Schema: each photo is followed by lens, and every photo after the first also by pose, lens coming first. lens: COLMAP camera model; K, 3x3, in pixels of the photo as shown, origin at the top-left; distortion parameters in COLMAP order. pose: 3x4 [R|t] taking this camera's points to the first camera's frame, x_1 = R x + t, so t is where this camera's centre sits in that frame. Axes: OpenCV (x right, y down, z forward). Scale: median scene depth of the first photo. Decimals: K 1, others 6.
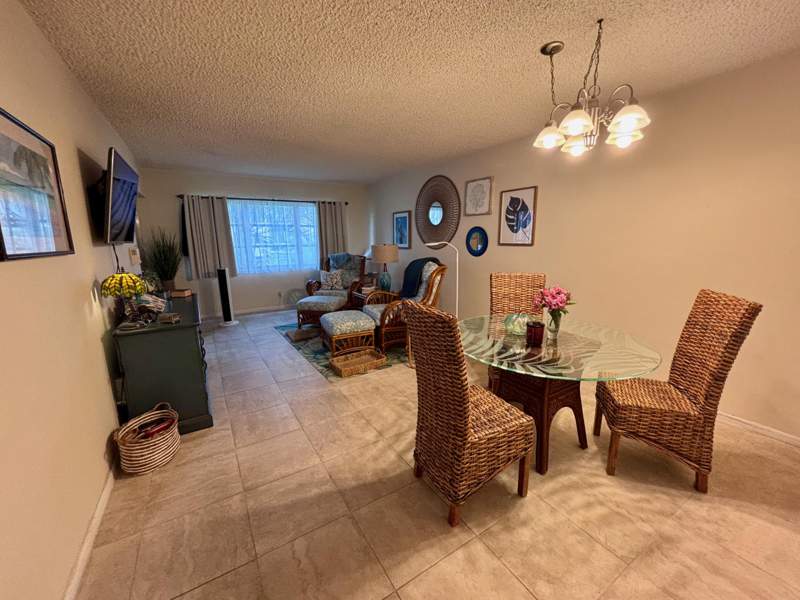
lens RADIAL K [[321.8, 0, 401.8], [0, 321.8, 299.2], [0, 0, 1]] dist [0.000823, 0.000448]
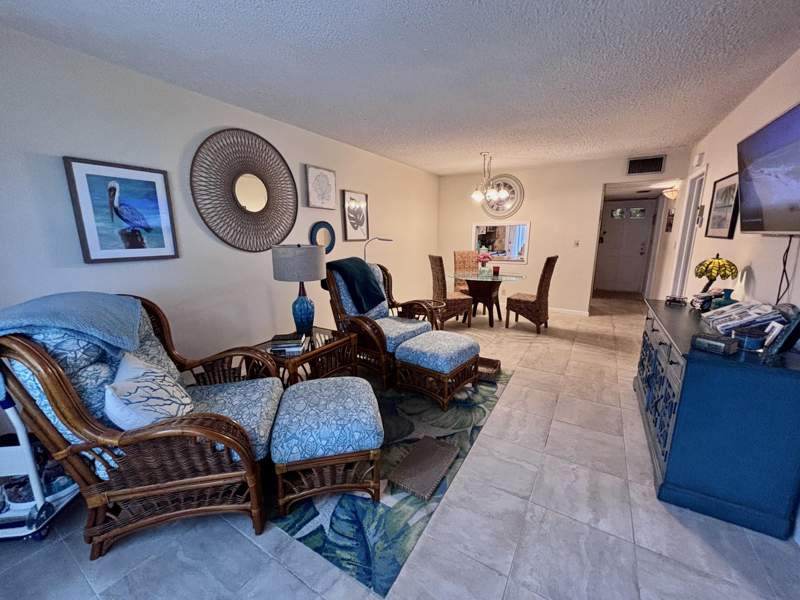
lens RADIAL K [[321.8, 0, 400.3], [0, 321.8, 299.5], [0, 0, 1]] dist [0.000823, 0.000448]
pose [[-0.439804, -0.171167, 0.881632, -0.759377], [0.170240, 0.947983, 0.268974, -0.247531], [-0.881811, 0.268385, -0.387787, 1.347356]]
